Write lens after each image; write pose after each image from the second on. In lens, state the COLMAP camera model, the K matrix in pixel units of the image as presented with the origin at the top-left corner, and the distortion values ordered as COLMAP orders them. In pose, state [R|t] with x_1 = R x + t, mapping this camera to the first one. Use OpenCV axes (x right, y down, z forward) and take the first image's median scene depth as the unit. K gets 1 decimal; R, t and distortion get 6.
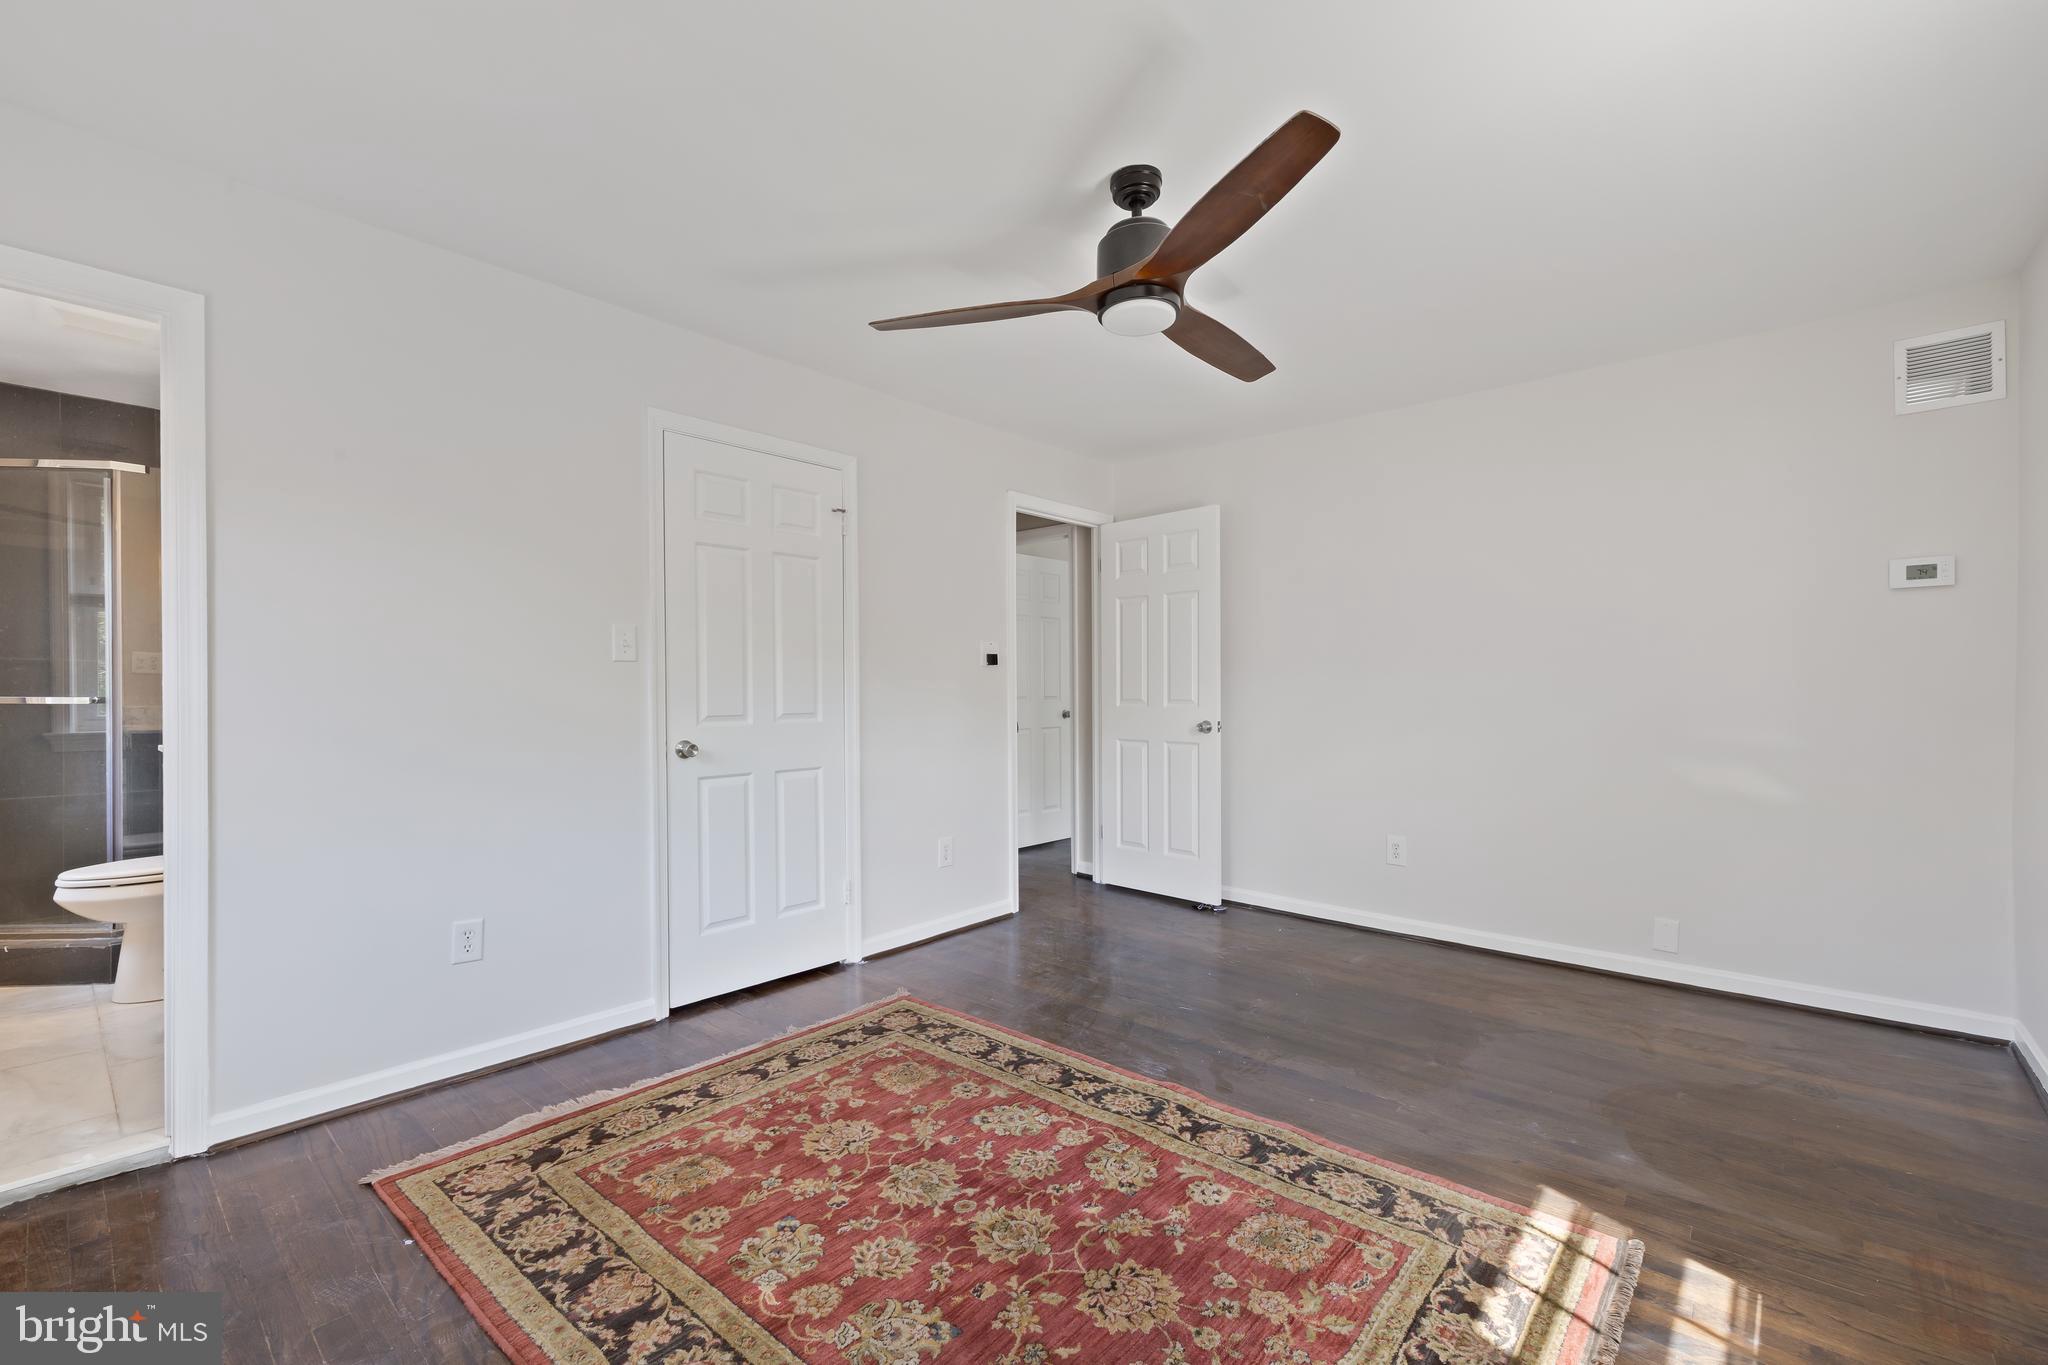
lens RADIAL K [[861.9, 0, 1015.0], [0, 861.9, 687.6], [0, 0, 1]] dist [0.000265, 0.000346]
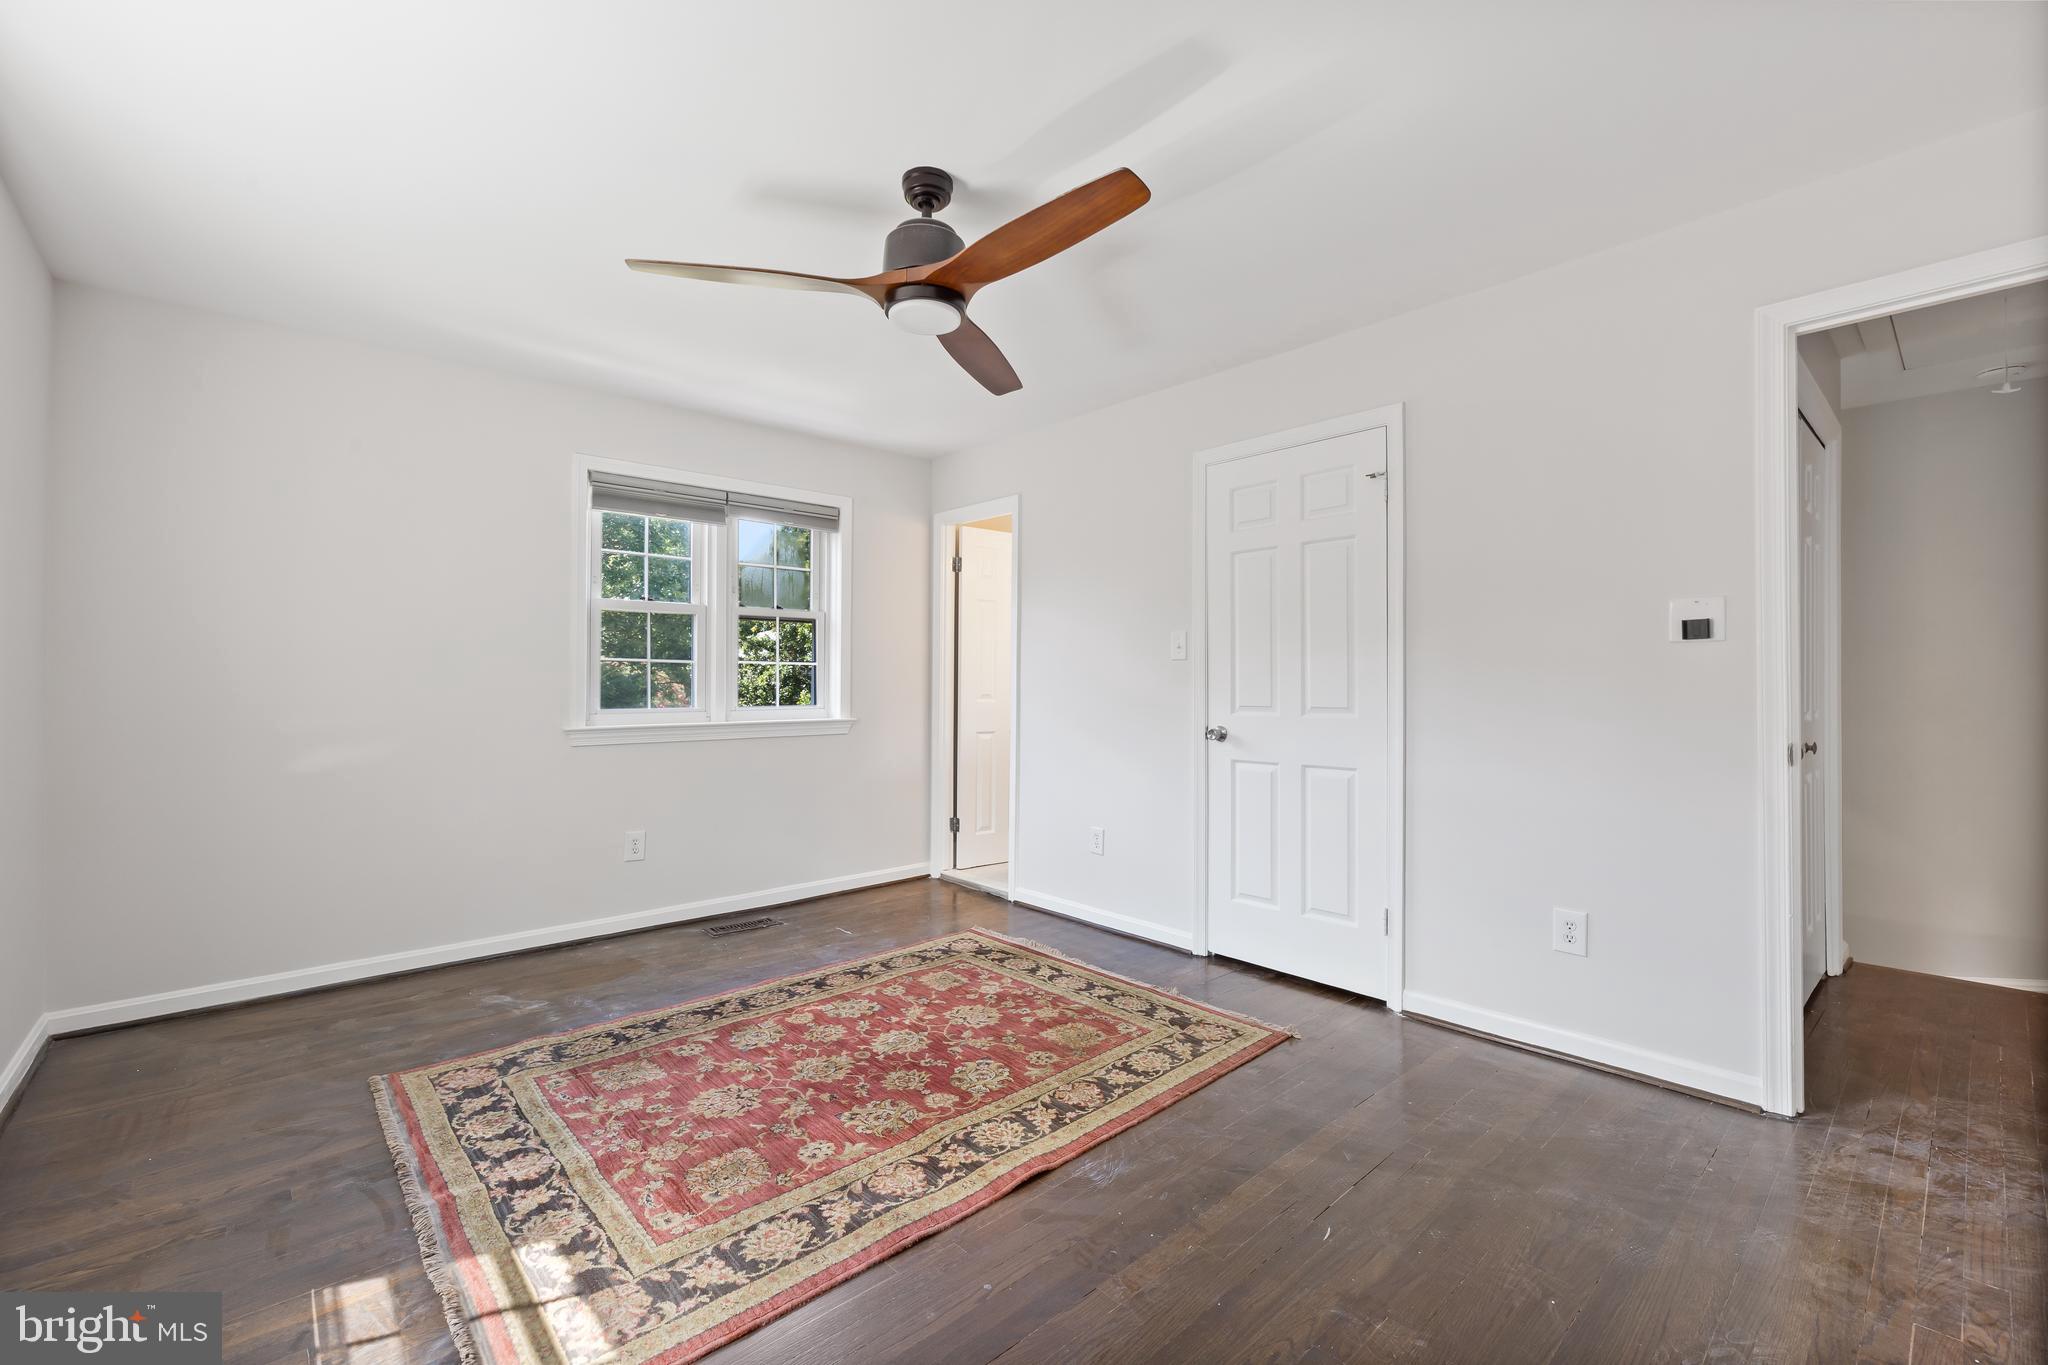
lens RADIAL K [[861.9, 0, 1027.6], [0, 861.9, 661.8], [0, 0, 1]] dist [0.000265, 0.000346]
pose [[-0.095947, -0.022627, -0.995129, 0.575475], [0.001817, 0.999736, -0.022907, 0.001059], [0.995385, -0.004006, -0.095881, 0.614912]]
